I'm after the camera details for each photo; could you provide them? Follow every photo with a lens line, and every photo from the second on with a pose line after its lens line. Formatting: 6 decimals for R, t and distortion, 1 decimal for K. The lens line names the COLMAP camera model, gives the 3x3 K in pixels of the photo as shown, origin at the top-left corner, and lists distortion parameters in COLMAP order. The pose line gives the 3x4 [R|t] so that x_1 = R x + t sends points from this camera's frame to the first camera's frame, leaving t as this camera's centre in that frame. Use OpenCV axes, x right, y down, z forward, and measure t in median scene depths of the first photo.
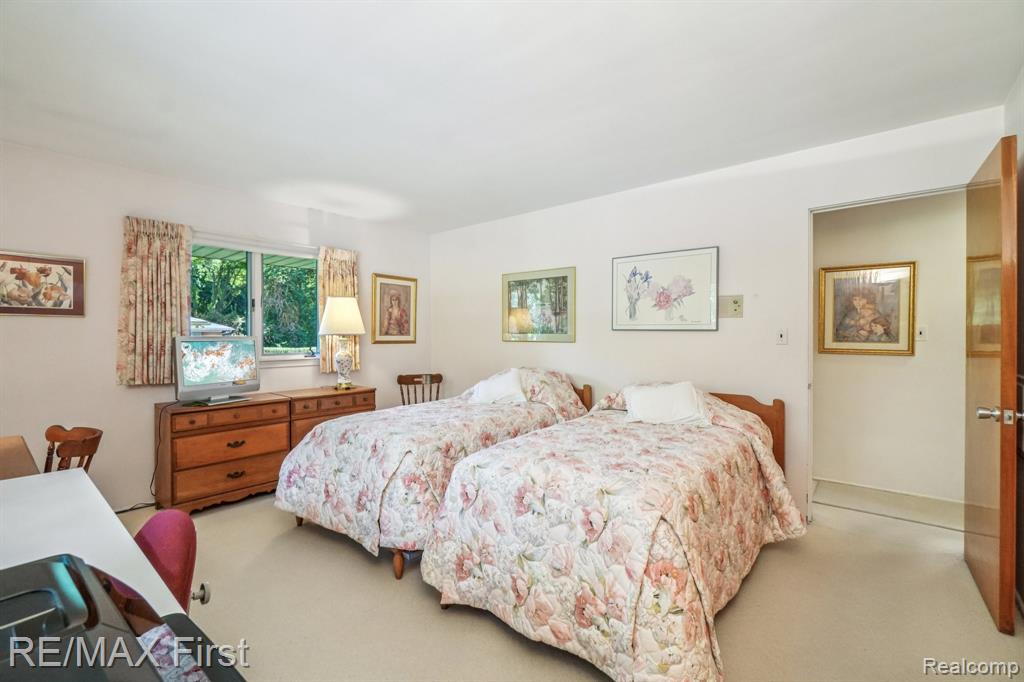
lens RADIAL K [[445.8, 0, 509.5], [0, 445.8, 338.8], [0, 0, 1]] dist [-0.002128, 0.001482]
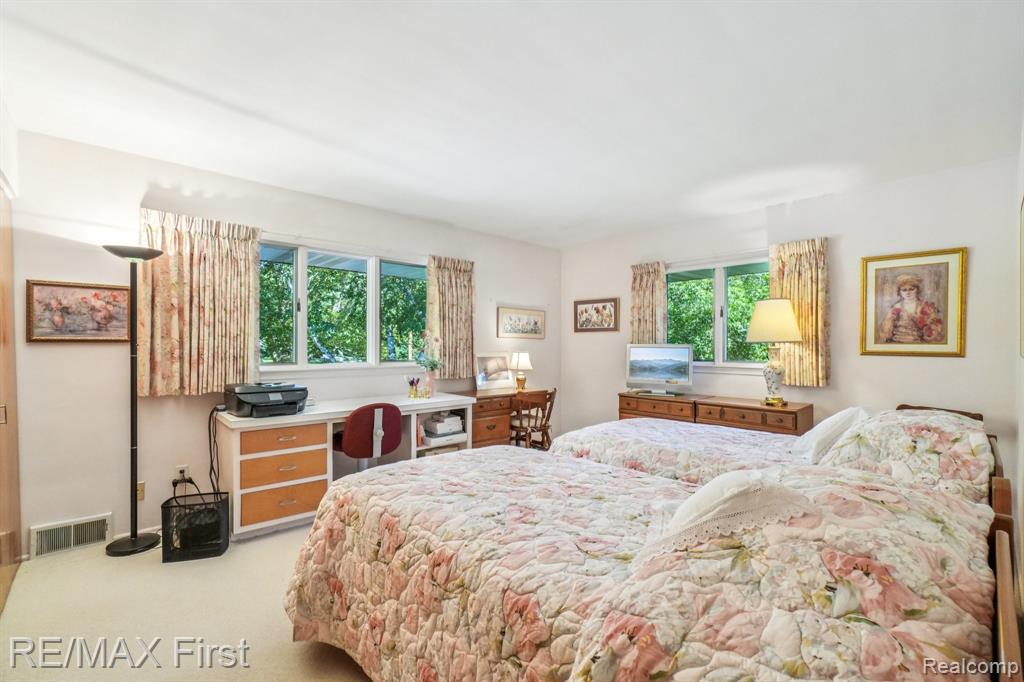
lens RADIAL K [[463.8, 0, 509.3], [0, 463.8, 341.9], [0, 0, 1]] dist [0.002800, 0.000105]
pose [[-0.121103, 0.001034, -0.992639, 0.518635], [-0.005118, 0.999986, 0.001666, -0.008343], [0.992627, 0.005282, -0.121096, 0.517643]]
